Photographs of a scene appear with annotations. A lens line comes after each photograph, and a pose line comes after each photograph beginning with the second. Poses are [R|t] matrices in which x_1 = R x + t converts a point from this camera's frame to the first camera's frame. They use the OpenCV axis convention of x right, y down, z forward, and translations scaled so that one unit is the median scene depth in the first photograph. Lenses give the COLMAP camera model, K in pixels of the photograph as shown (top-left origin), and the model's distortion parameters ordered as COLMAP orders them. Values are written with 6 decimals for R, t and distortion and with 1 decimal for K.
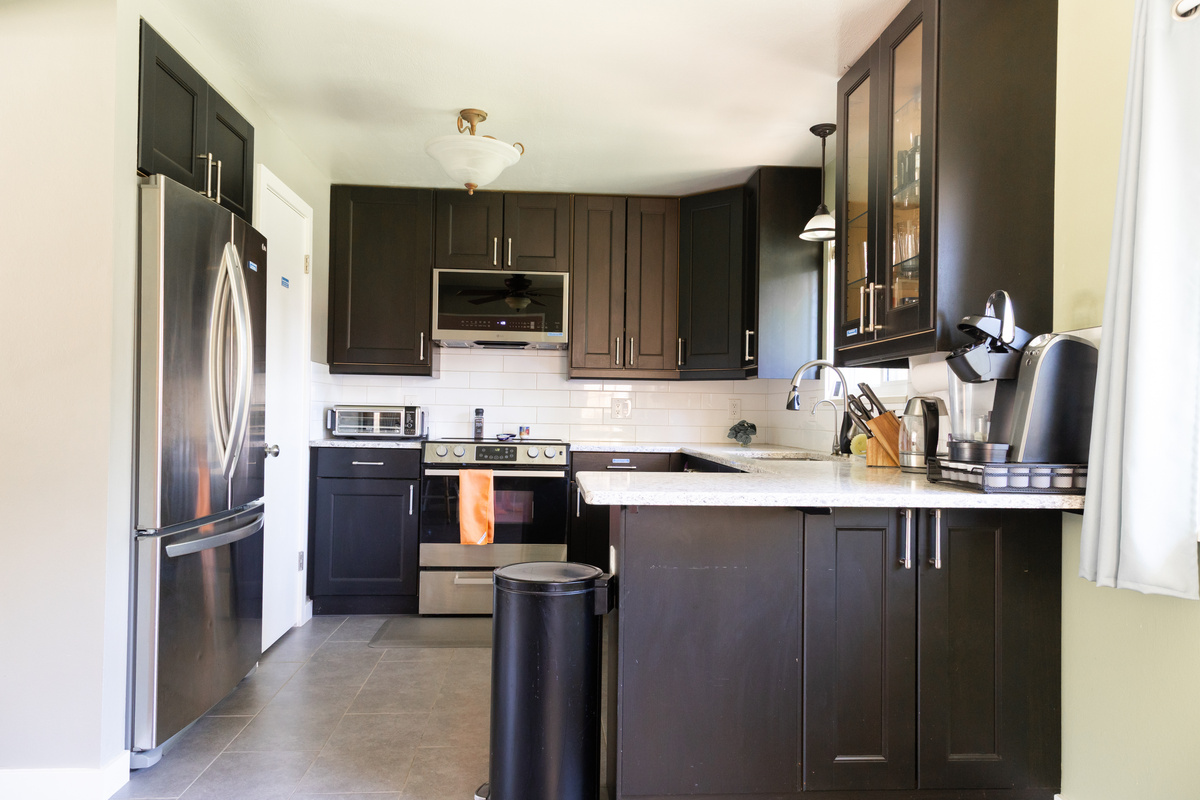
lens RADIAL K [[814.1, 0, 604.9], [0, 814.1, 402.3], [0, 0, 1]] dist [0.023346, -0.006599]
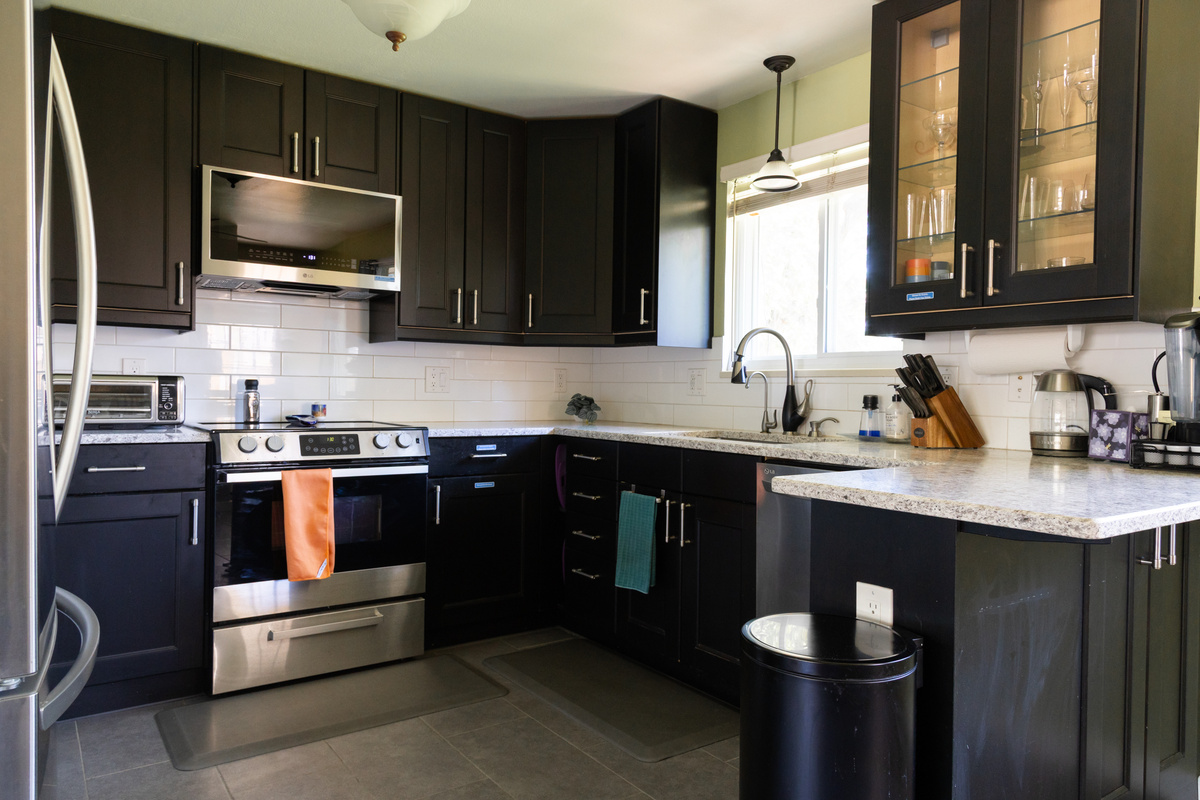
lens RADIAL K [[814.1, 0, 598.0], [0, 814.1, 399.0], [0, 0, 1]] dist [0.023346, -0.006599]
pose [[0.854187, -0.010092, 0.519868, -0.301008], [-0.008500, 0.999407, 0.033367, -0.001469], [-0.519897, -0.032921, 0.853594, 0.286476]]
